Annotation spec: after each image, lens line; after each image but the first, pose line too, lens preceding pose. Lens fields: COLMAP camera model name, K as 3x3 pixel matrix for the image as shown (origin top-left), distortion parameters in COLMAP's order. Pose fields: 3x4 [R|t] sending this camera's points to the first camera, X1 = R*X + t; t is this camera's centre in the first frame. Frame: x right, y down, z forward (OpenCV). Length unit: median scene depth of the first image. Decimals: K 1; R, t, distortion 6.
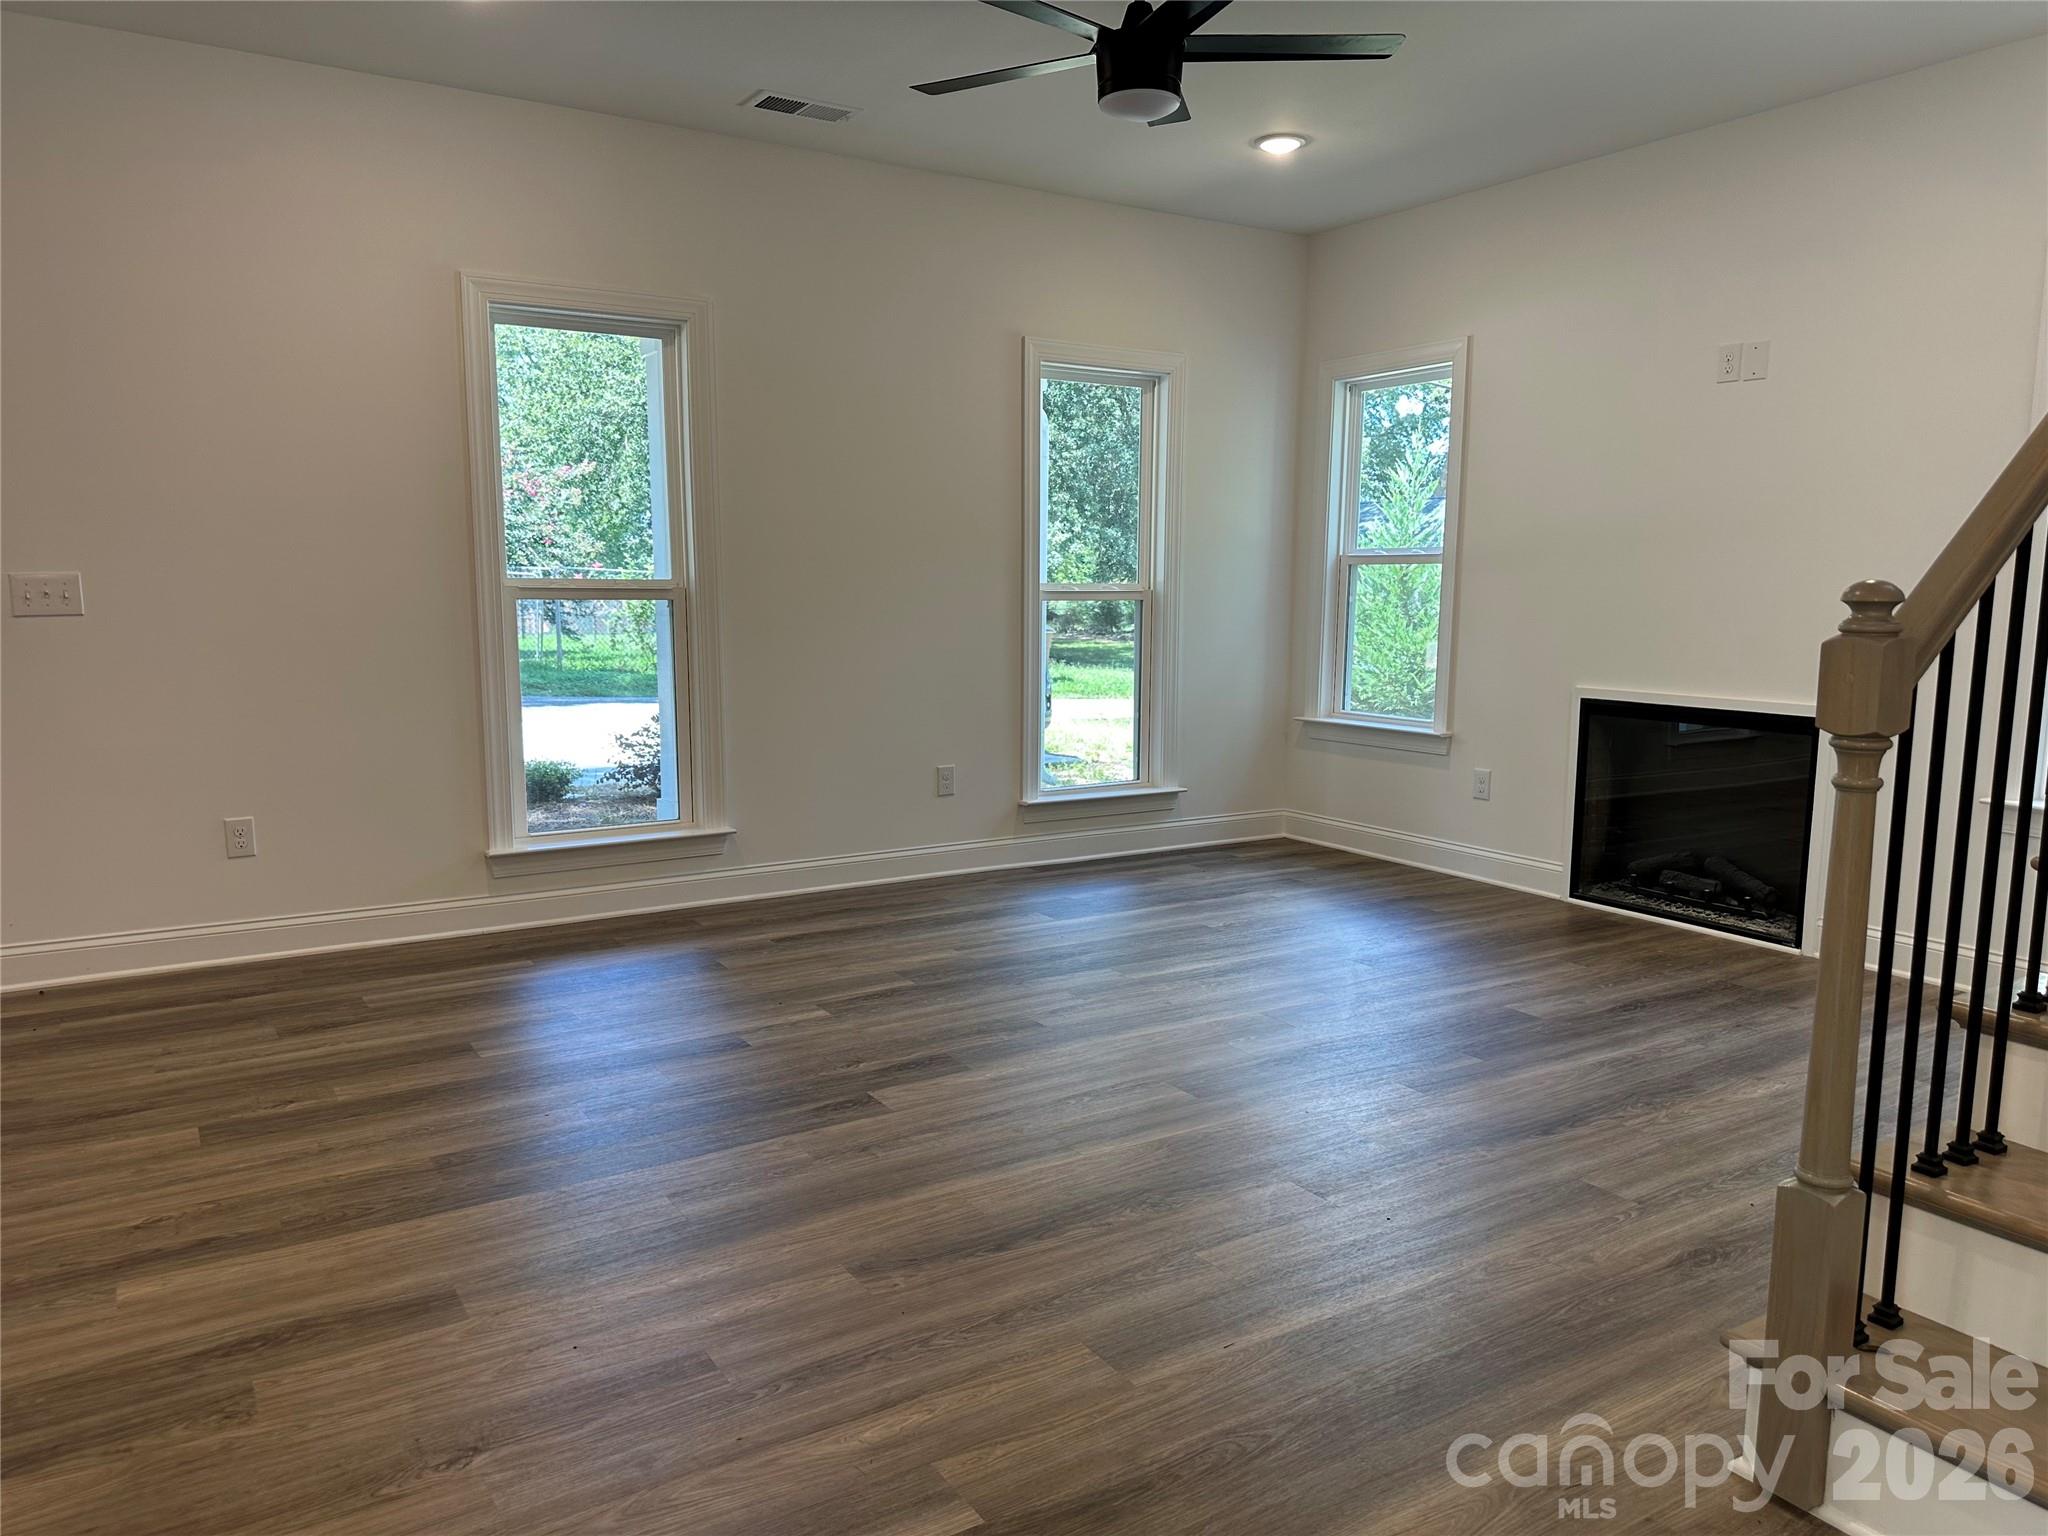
lens RADIAL K [[1457.1, 0, 1028.6], [0, 1457.1, 763.3], [0, 0, 1]] dist [0.117727, -0.154688]
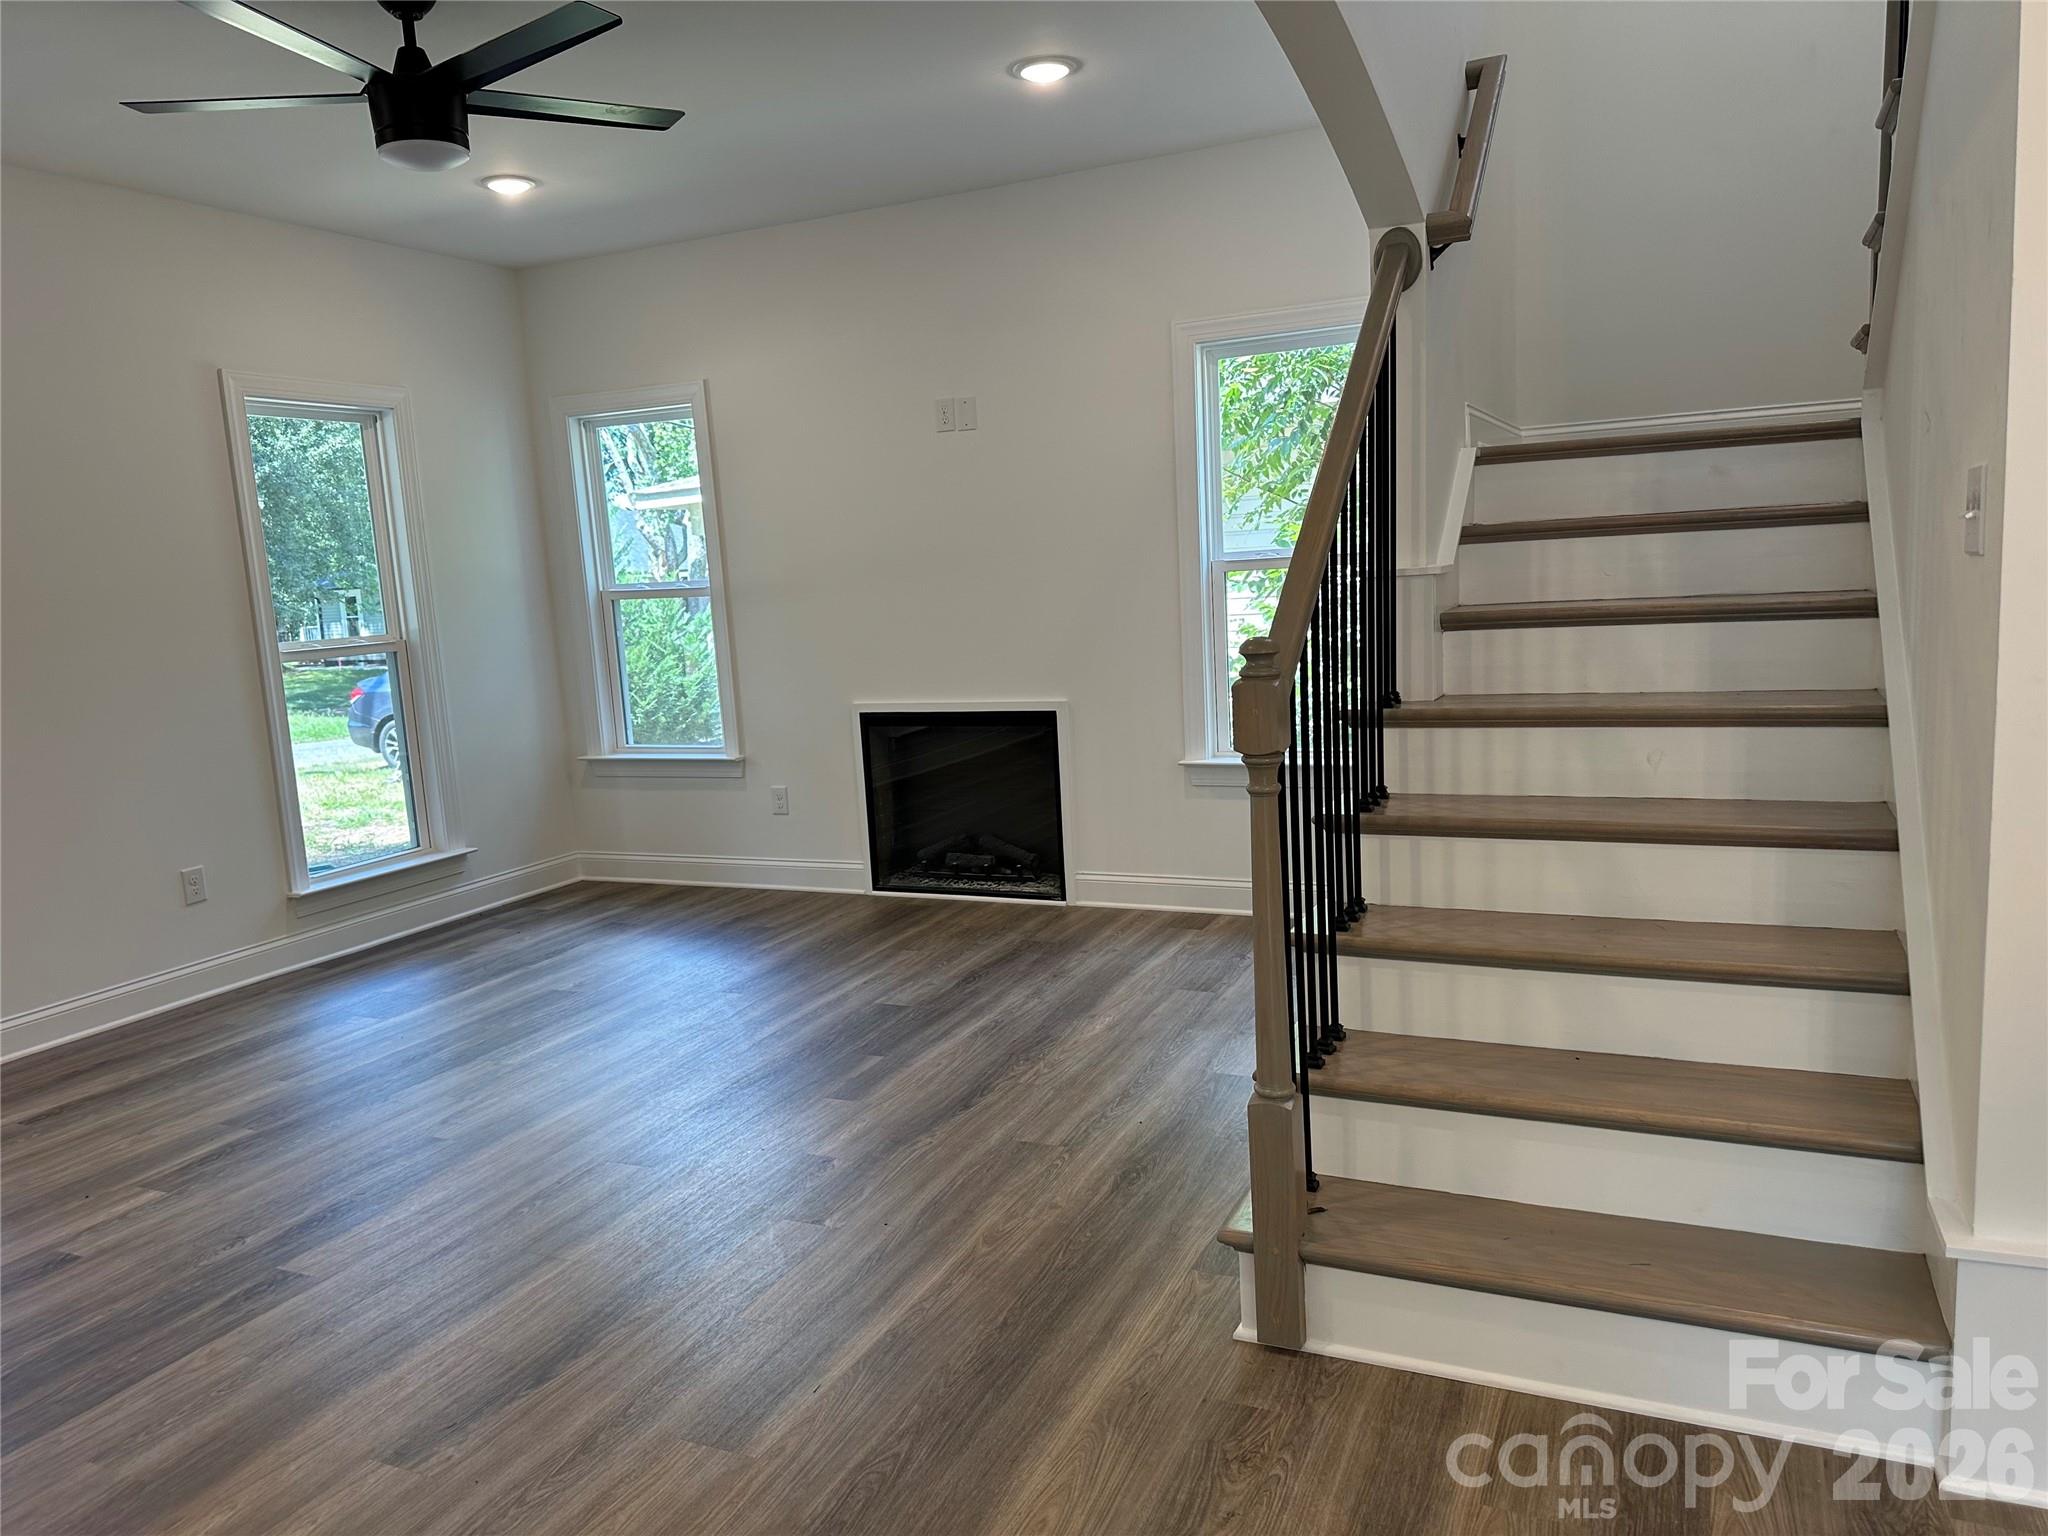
lens RADIAL K [[1457.1, 0, 1028.6], [0, 1457.1, 763.3], [0, 0, 1]] dist [0.117727, -0.154688]
pose [[0.836574, -0.130161, 0.532168, -0.126264], [0.130407, 0.990758, 0.037326, -0.035007], [-0.532108, 0.038173, 0.845816, 0.005474]]
